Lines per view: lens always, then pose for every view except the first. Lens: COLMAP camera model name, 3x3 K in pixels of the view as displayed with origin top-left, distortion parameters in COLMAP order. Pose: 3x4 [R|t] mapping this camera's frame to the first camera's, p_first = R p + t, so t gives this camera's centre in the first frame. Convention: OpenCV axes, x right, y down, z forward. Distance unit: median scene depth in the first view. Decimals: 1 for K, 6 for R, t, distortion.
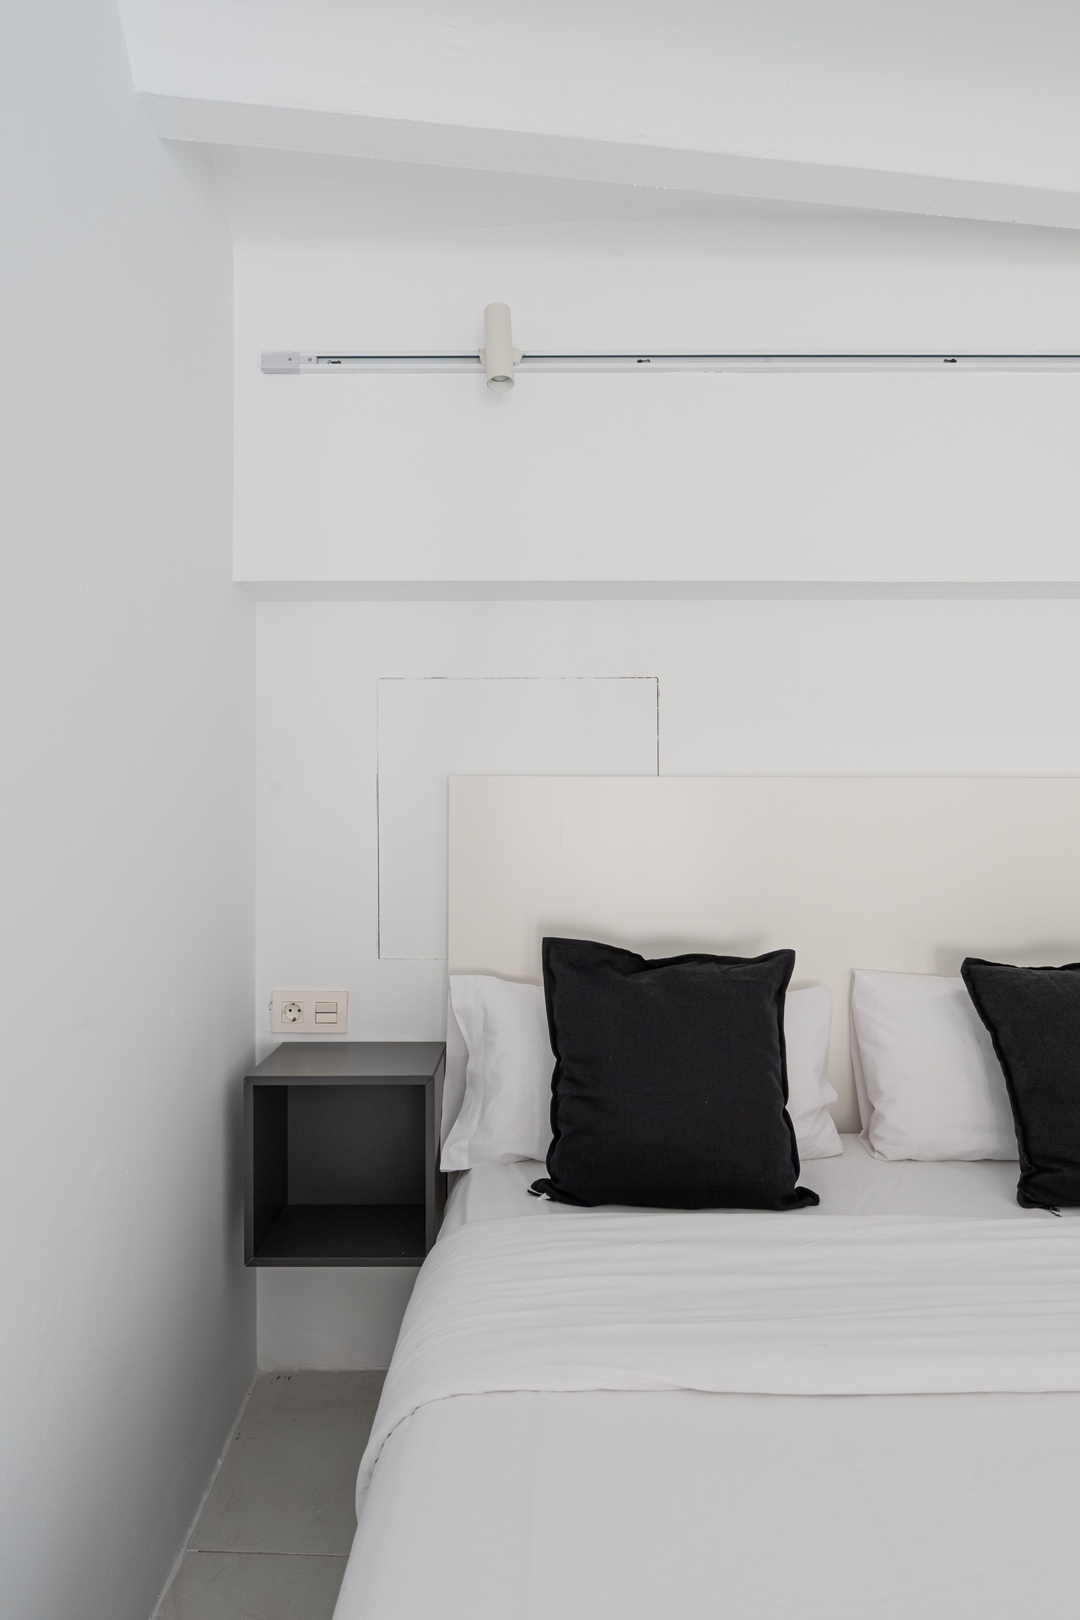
lens RADIAL K [[934.8, 0, 540.0], [0, 934.8, 810.0], [0, 0, 1]] dist [0.001268, 0.001053]
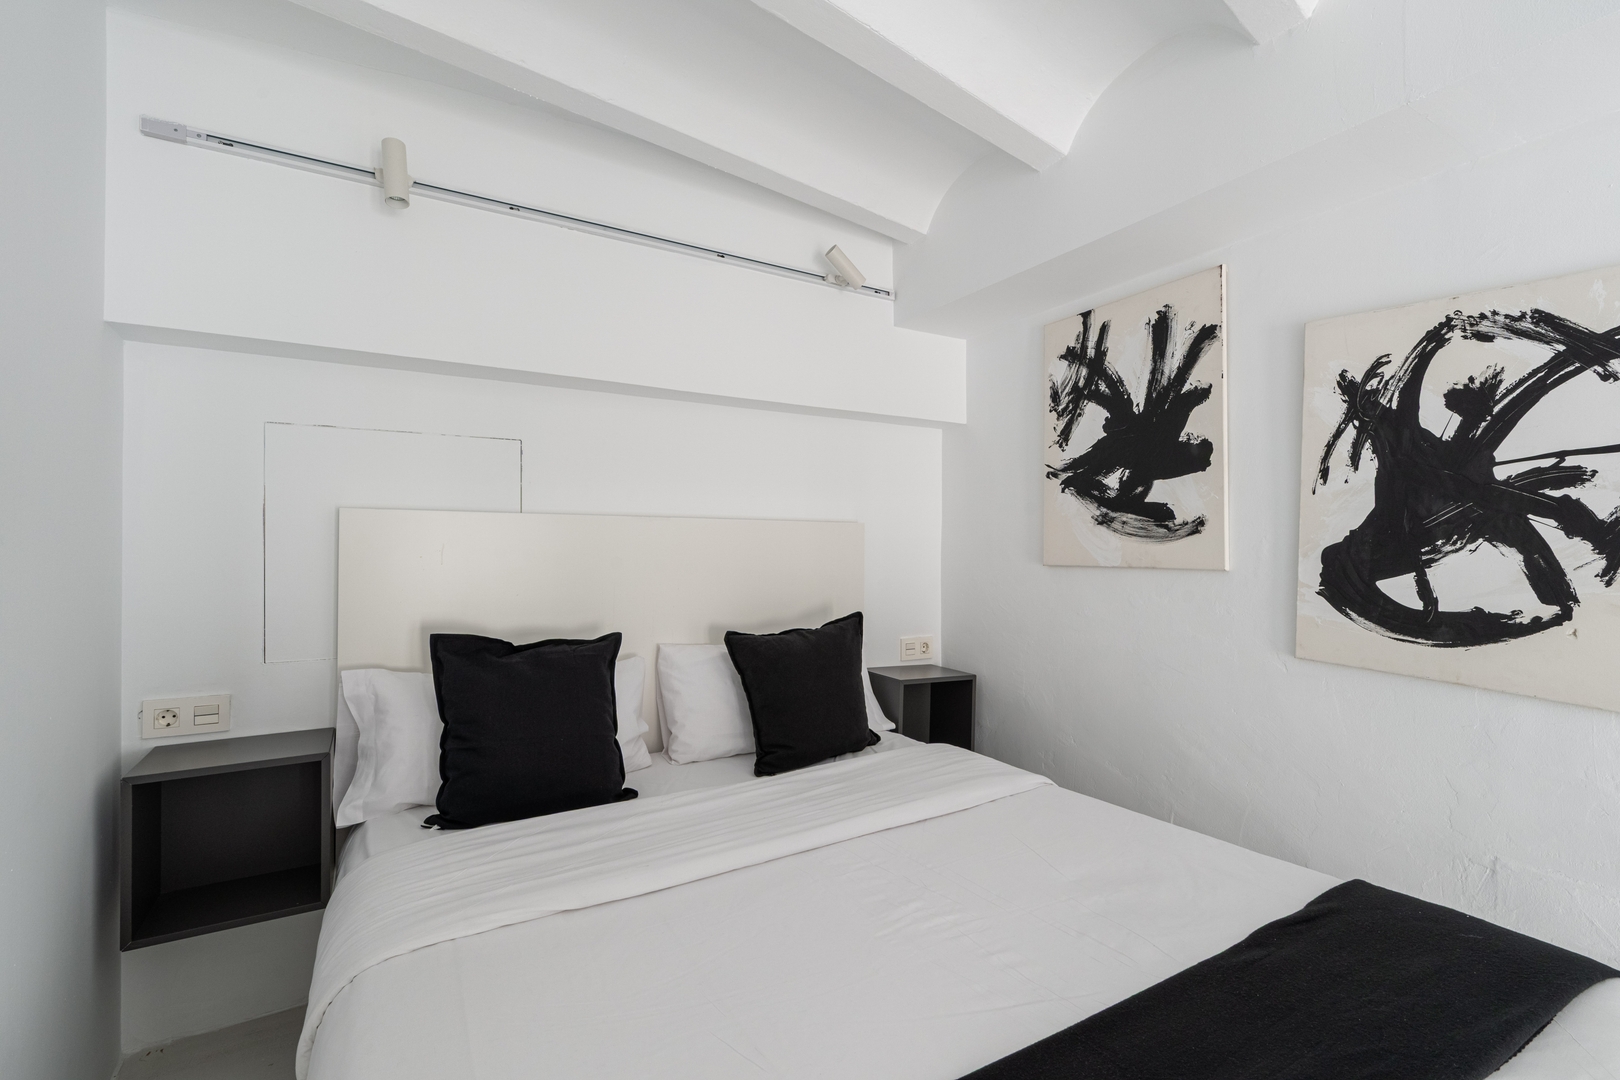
lens RADIAL K [[734.9, 0, 810.0], [0, 734.9, 540.0], [0, 0, 1]] dist [-0.000702, -0.000221]
pose [[0.856479, 0.007447, 0.516128, -0.073659], [-0.006936, 0.999972, -0.002918, 0.004352], [-0.516135, -0.001080, 0.856507, -0.151542]]
